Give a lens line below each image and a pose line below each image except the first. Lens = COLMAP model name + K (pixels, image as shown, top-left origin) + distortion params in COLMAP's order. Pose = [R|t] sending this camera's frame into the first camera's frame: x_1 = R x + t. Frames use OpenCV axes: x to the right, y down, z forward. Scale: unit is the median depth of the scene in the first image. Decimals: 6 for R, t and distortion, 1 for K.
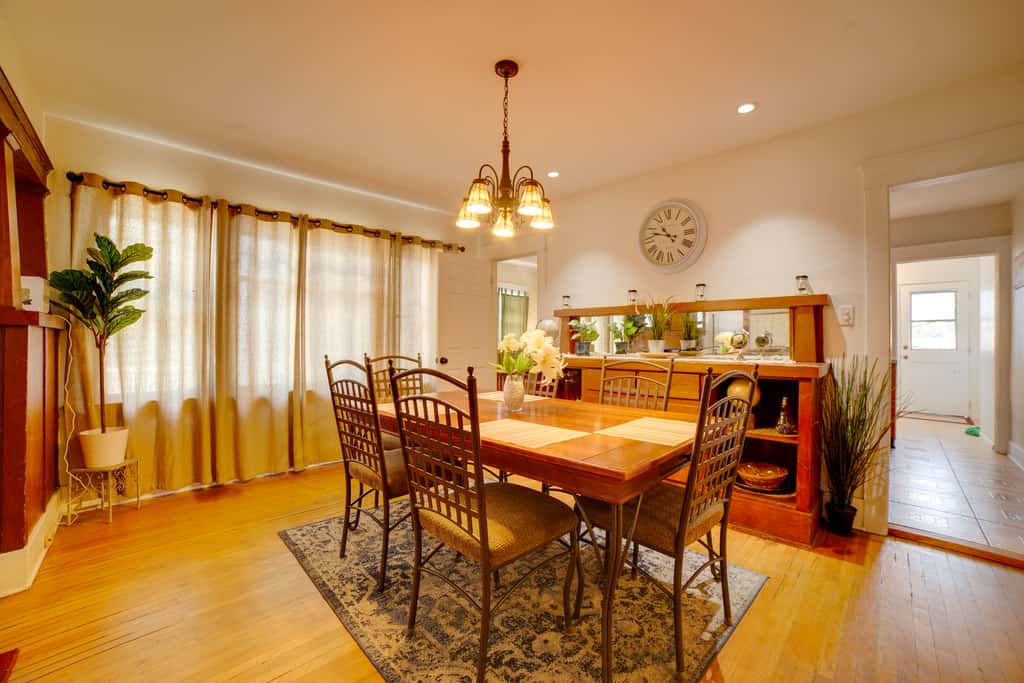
lens RADIAL K [[401.6, 0, 513.8], [0, 401.6, 337.9], [0, 0, 1]] dist [-0.091465, 0.030643]
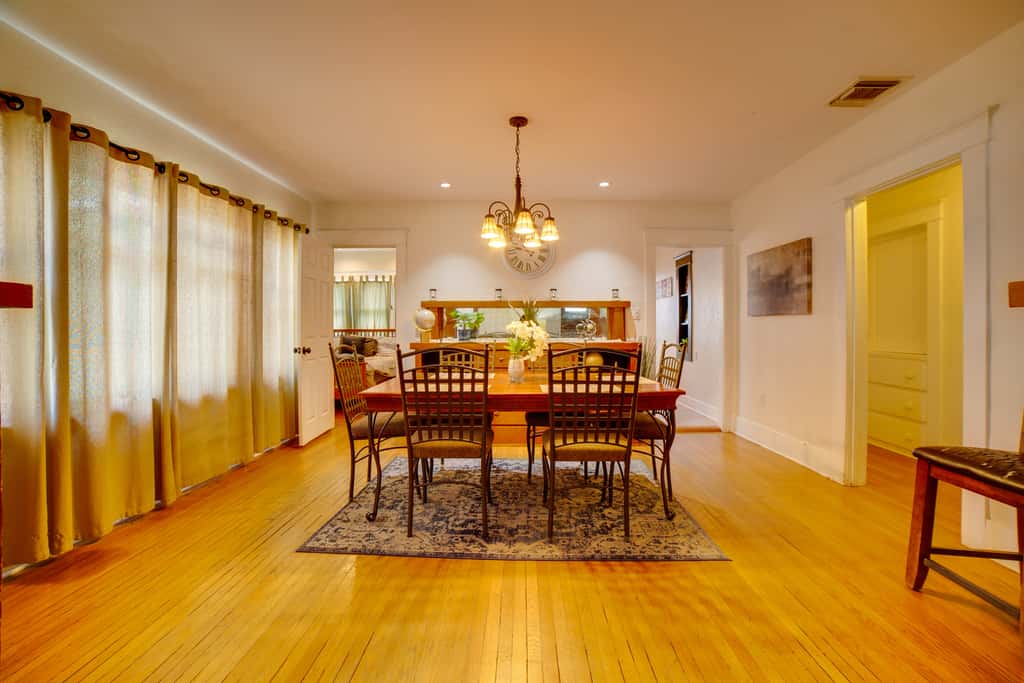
lens RADIAL K [[389.7, 0, 512.1], [0, 389.7, 329.8], [0, 0, 1]] dist [-0.085111, 0.027511]
pose [[0.746239, -0.008132, 0.665629, -0.579007], [-0.000259, 0.999922, 0.012506, -0.004411], [-0.665679, -0.009505, 0.746178, 0.032469]]
